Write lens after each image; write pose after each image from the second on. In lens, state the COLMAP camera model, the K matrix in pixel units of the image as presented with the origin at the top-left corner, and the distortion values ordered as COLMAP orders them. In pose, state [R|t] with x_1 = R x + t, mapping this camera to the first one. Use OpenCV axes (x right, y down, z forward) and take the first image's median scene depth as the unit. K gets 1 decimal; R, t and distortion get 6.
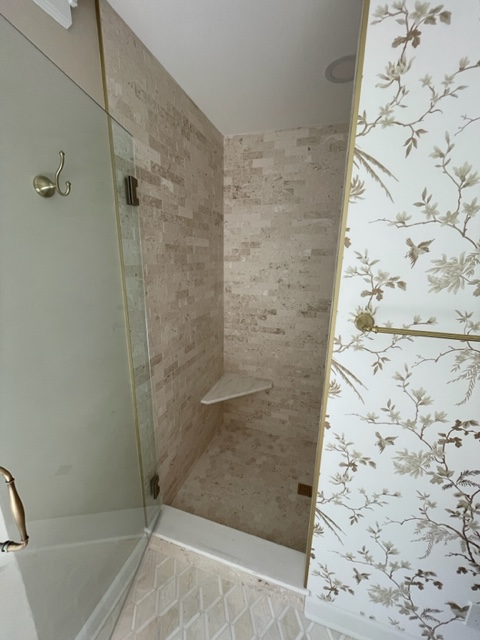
lens RADIAL K [[256.8, 0, 240.0], [0, 256.8, 320.0], [0, 0, 1]] dist [0.000247, 0.000034]
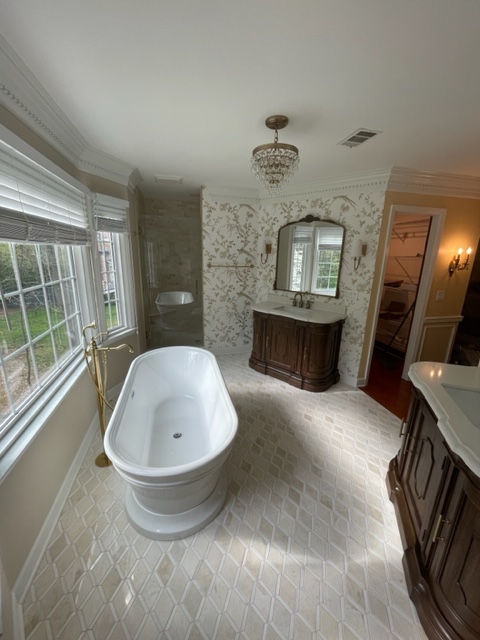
lens RADIAL K [[256.8, 0, 240.0], [0, 256.8, 320.0], [0, 0, 1]] dist [0.000247, 0.000034]
pose [[0.844803, -0.131246, 0.518732, -1.456413], [0.119338, 0.991248, 0.056447, 0.726920], [-0.521600, 0.014218, 0.853072, -2.978169]]
